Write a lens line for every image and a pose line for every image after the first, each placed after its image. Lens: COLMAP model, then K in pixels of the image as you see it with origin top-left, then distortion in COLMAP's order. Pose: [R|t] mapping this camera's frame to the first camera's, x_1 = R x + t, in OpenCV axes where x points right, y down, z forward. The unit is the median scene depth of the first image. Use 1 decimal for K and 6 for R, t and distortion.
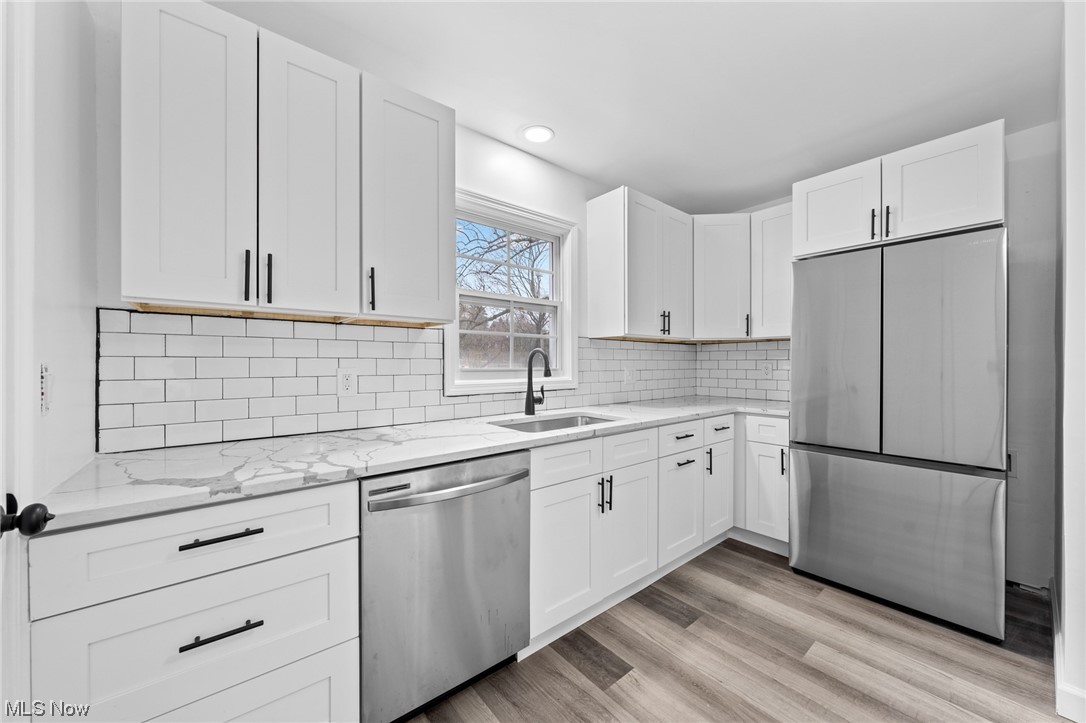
lens RADIAL K [[401.9, 0, 543.0], [0, 401.9, 361.5], [0, 0, 1]] dist [-0.003549, -0.000029]
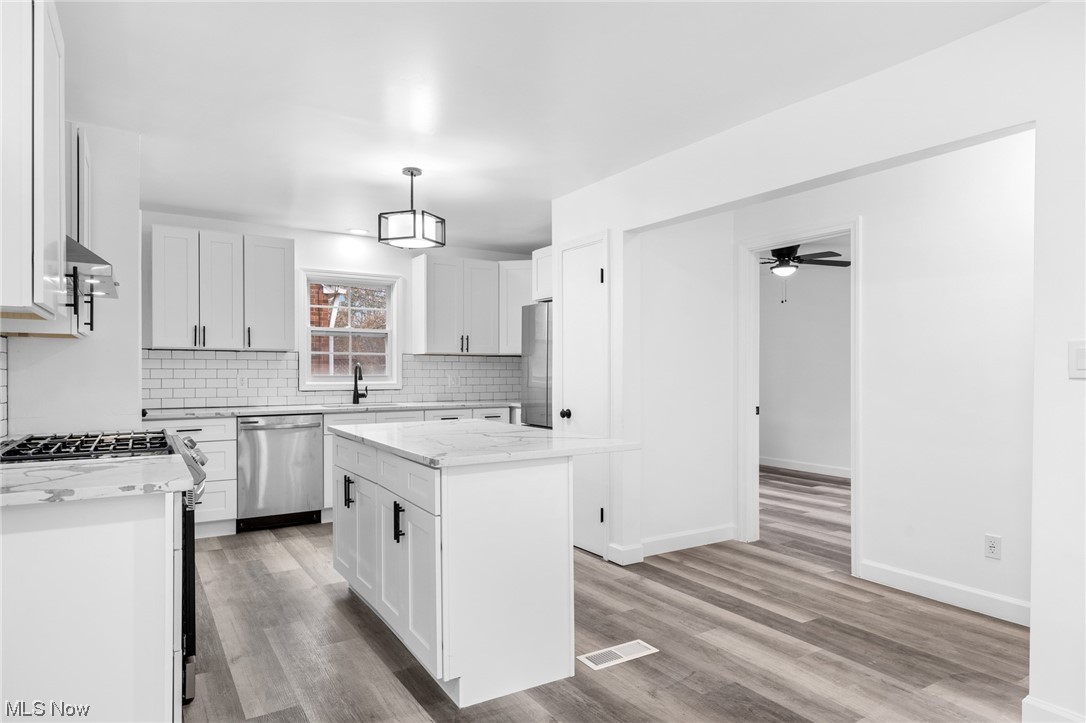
lens RADIAL K [[646.9, 0, 540.2], [0, 646.9, 372.0], [0, 0, 1]] dist [-0.000065, 0.000105]
pose [[0.992349, 0.000321, -0.123462, 1.087938], [-0.000073, 0.999998, 0.002017, -0.001318], [0.123463, -0.001993, 0.992347, -1.574161]]
